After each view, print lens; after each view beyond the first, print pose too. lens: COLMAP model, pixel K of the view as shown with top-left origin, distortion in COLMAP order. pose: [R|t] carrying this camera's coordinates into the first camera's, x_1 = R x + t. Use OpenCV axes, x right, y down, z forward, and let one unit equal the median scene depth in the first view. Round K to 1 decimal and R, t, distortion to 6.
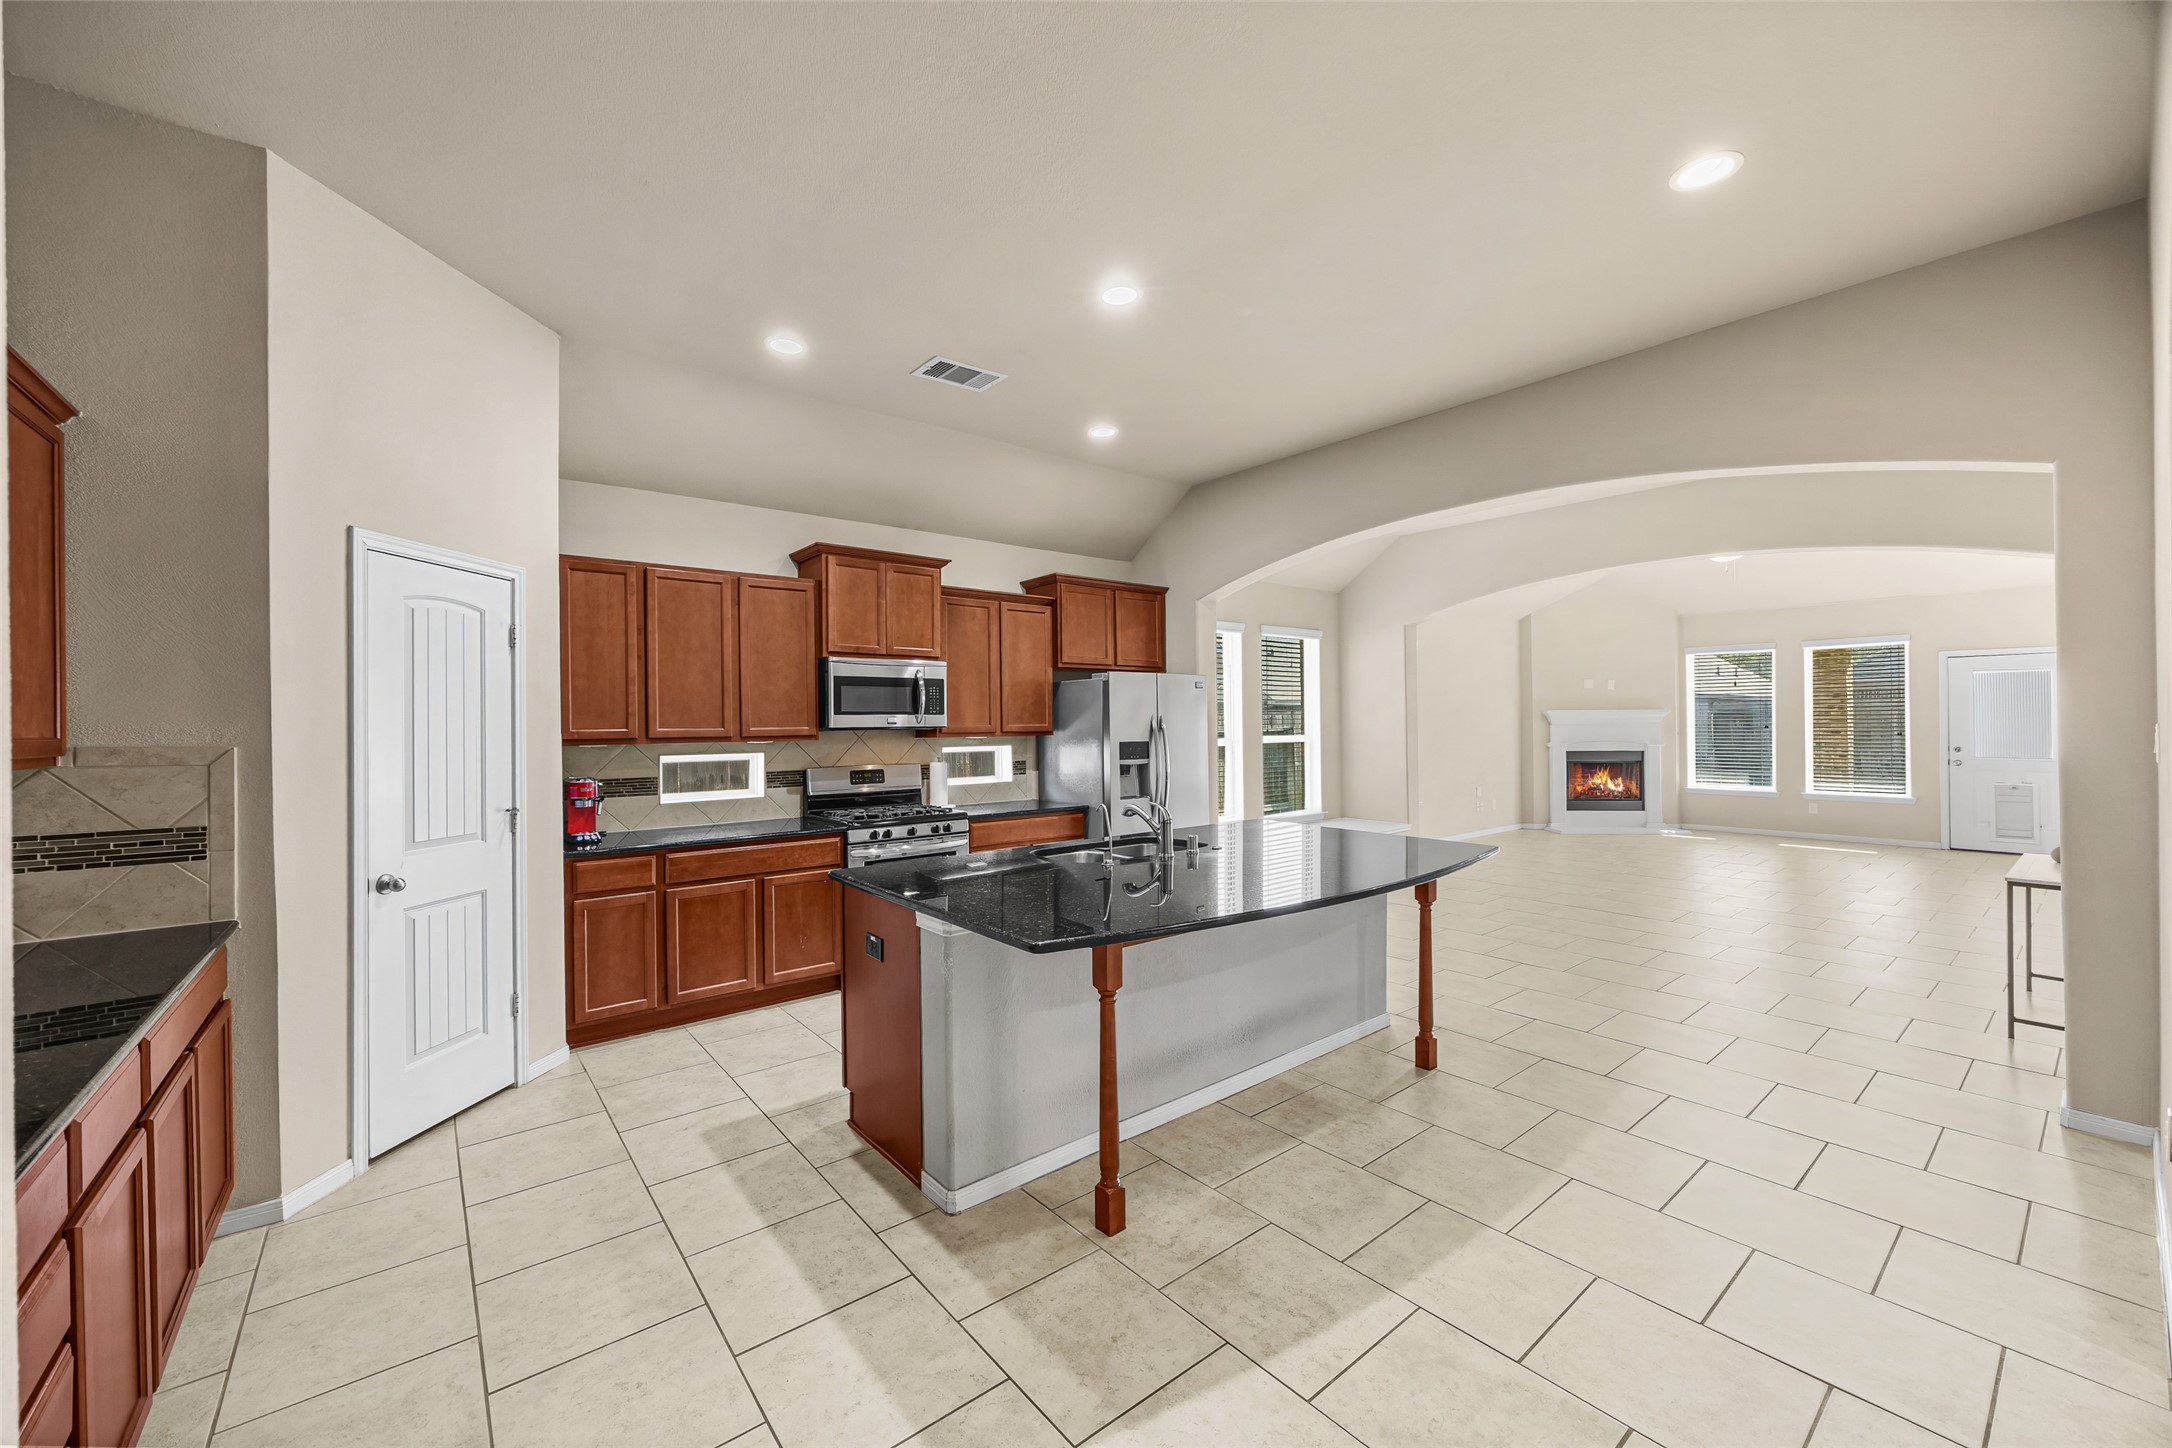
lens RADIAL K [[833.2, 0, 1082.6], [0, 833.2, 723.0], [0, 0, 1]] dist [0.001748, -0.000826]
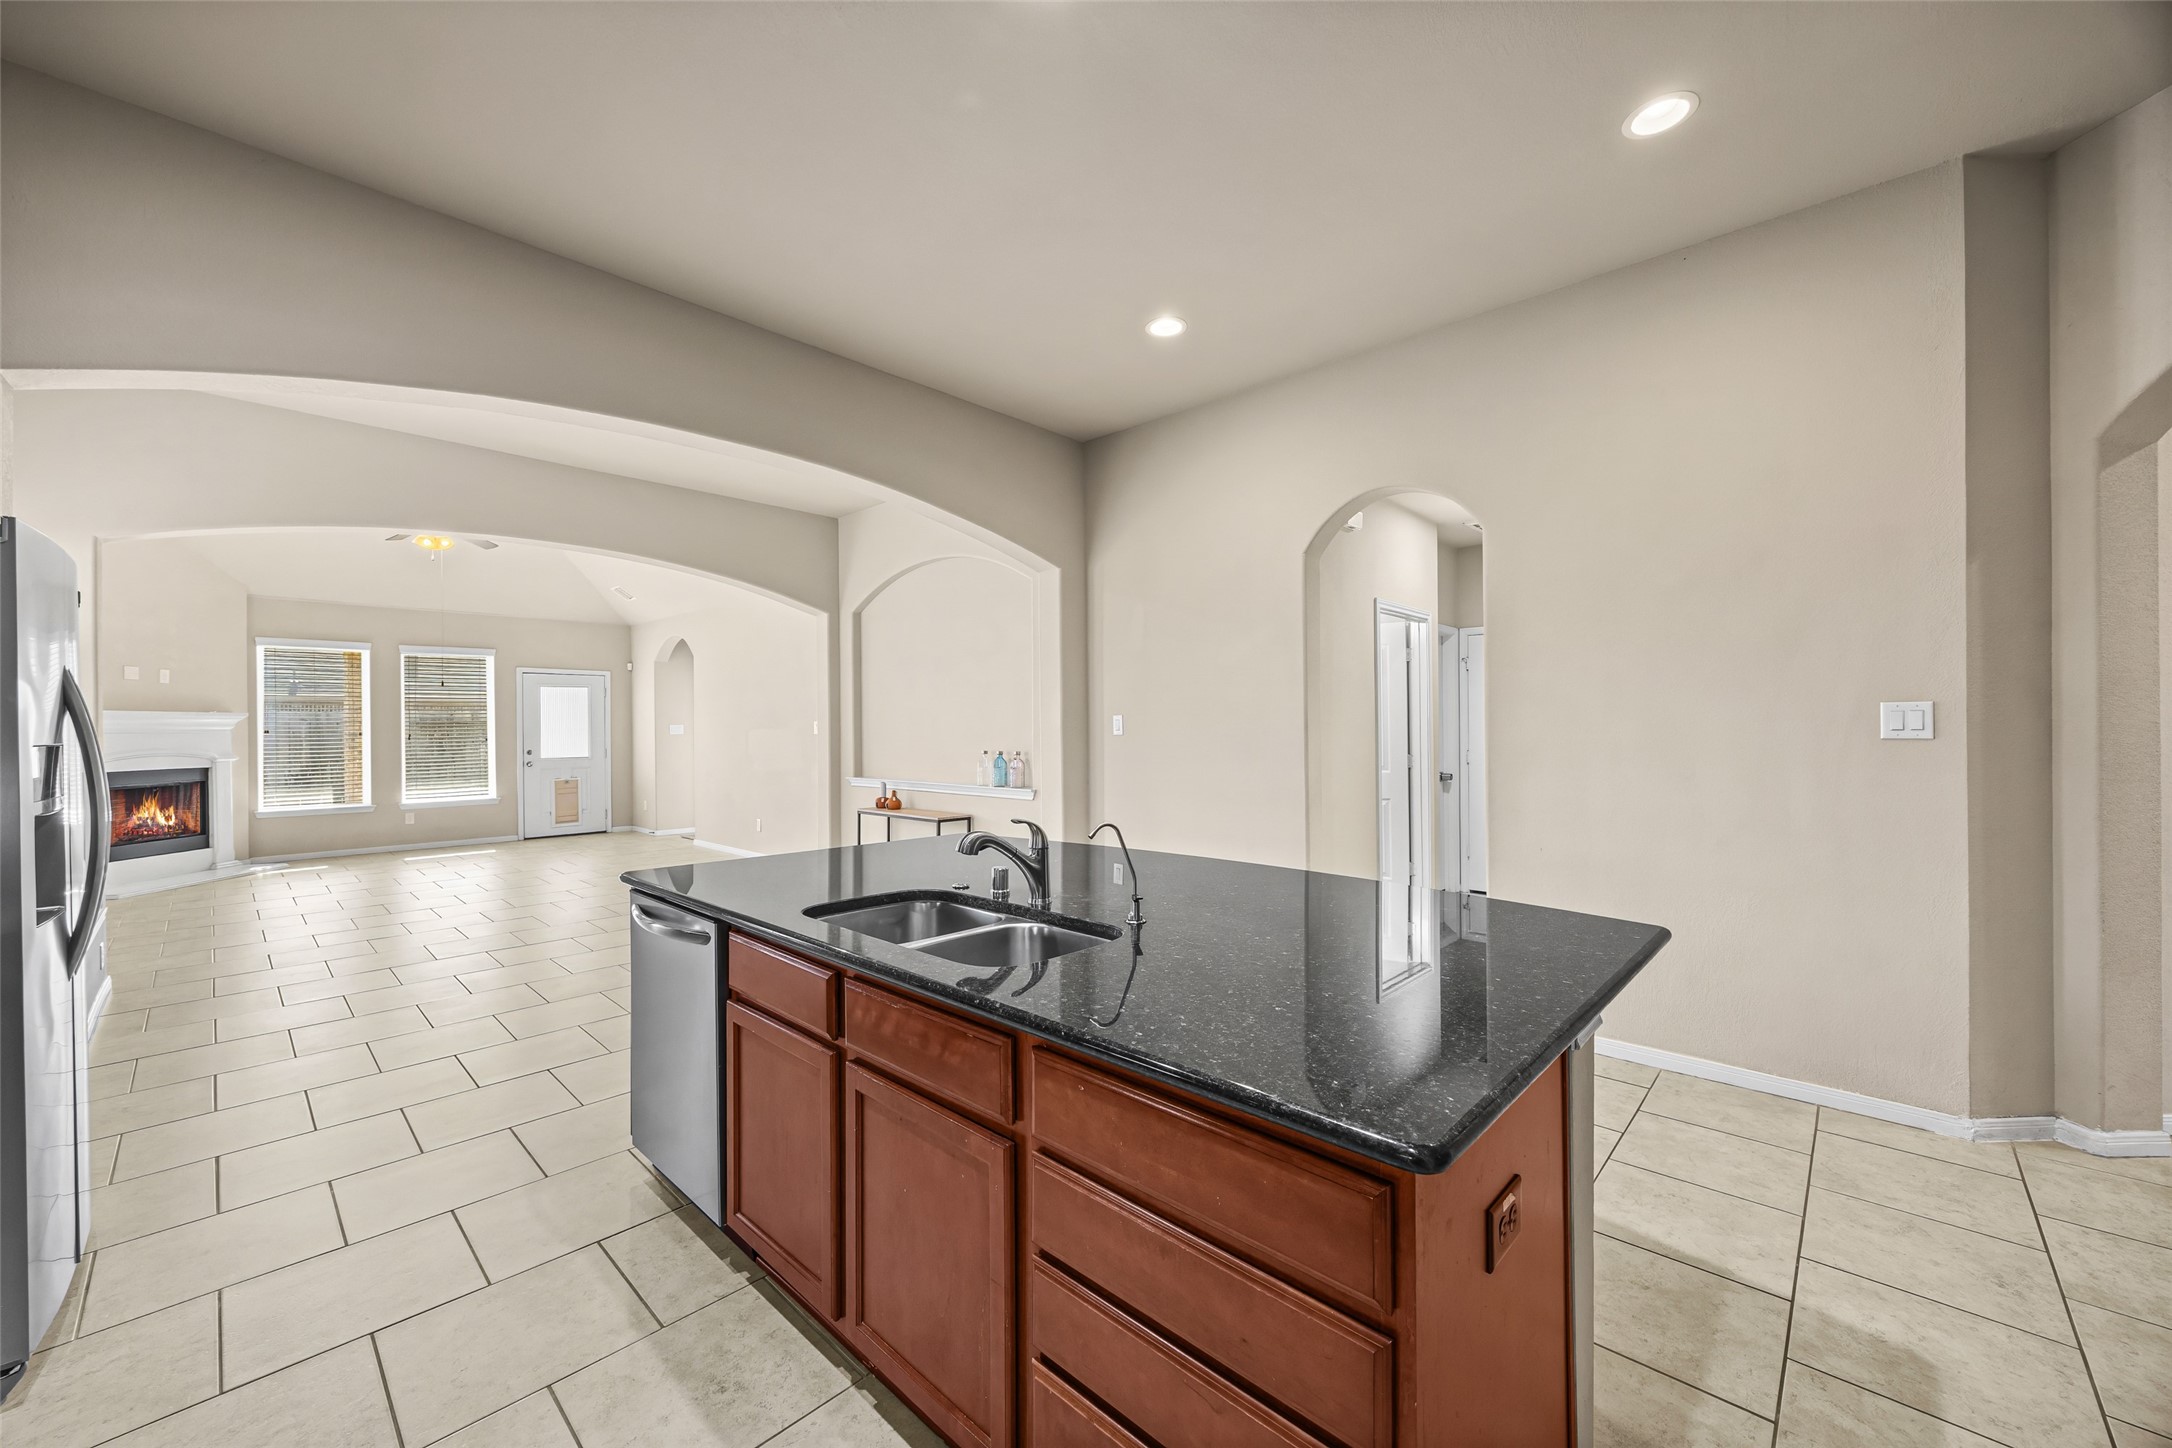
lens RADIAL K [[833.2, 0, 1069.8], [0, 833.2, 725.4], [0, 0, 1]] dist [0.001748, -0.000826]
pose [[-0.128350, 0.010041, 0.991678, -0.363147], [0.010015, 0.999911, -0.008829, 0.022192], [-0.991678, 0.008798, -0.128439, 0.746550]]
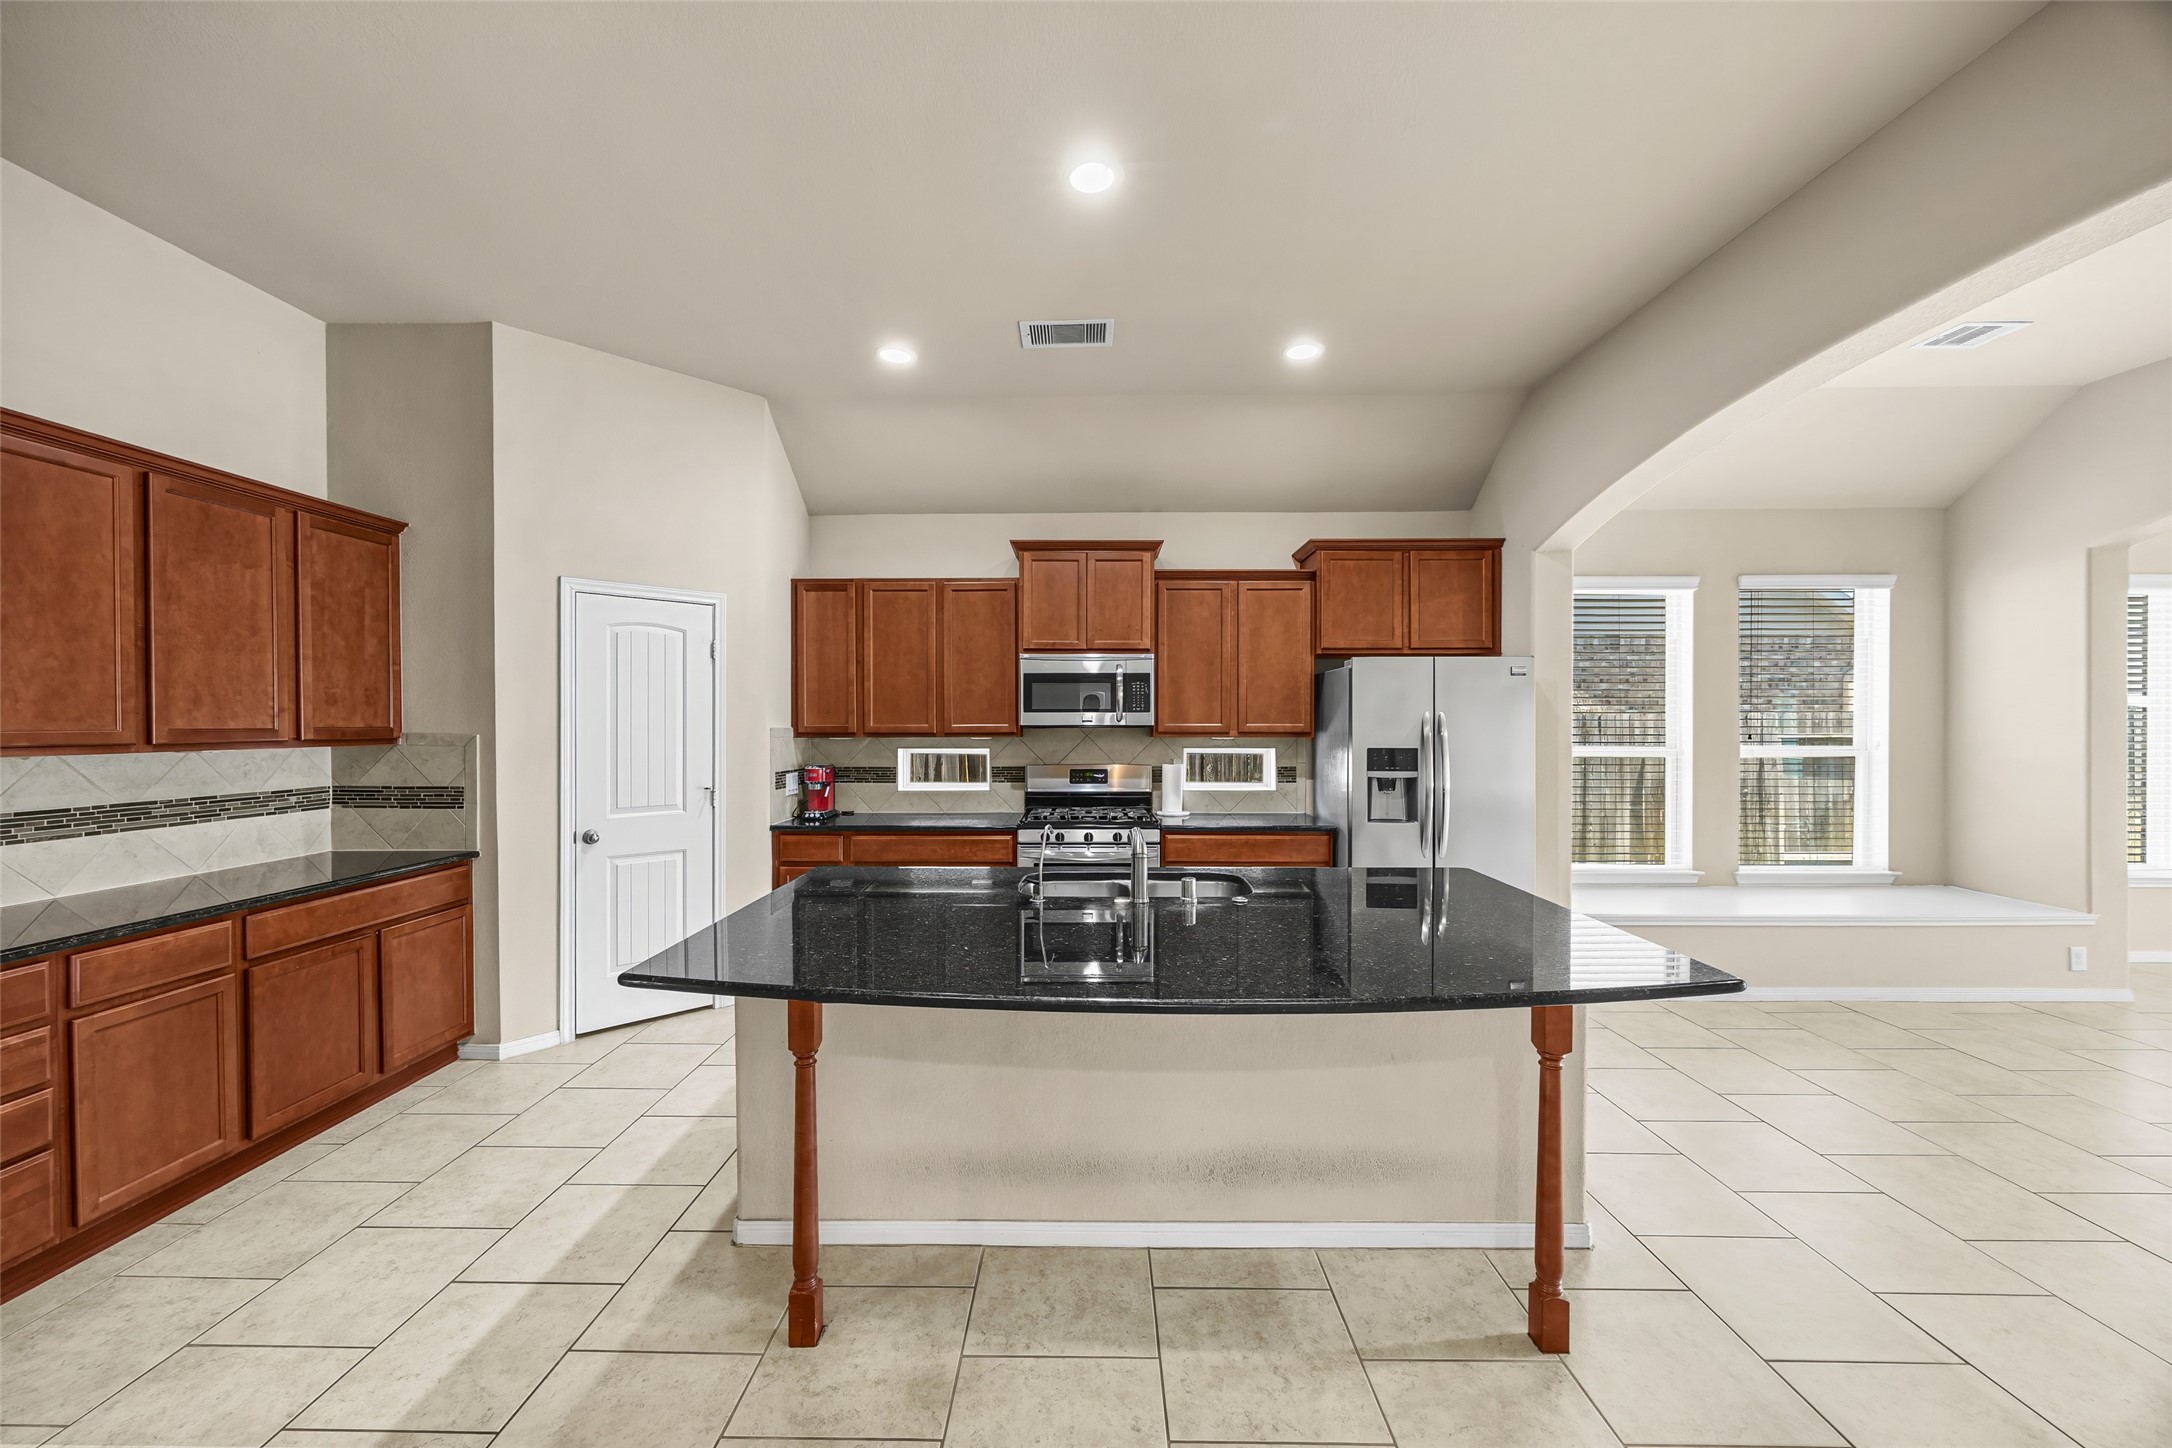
lens RADIAL K [[833.2, 0, 1078.9], [0, 833.2, 731.1], [0, 0, 1]] dist [0.001748, -0.000826]
pose [[0.771724, 0.016807, -0.635736, 0.380169], [-0.007124, 0.999816, 0.017785, -0.005750], [0.635918, -0.009197, 0.771702, 0.270823]]
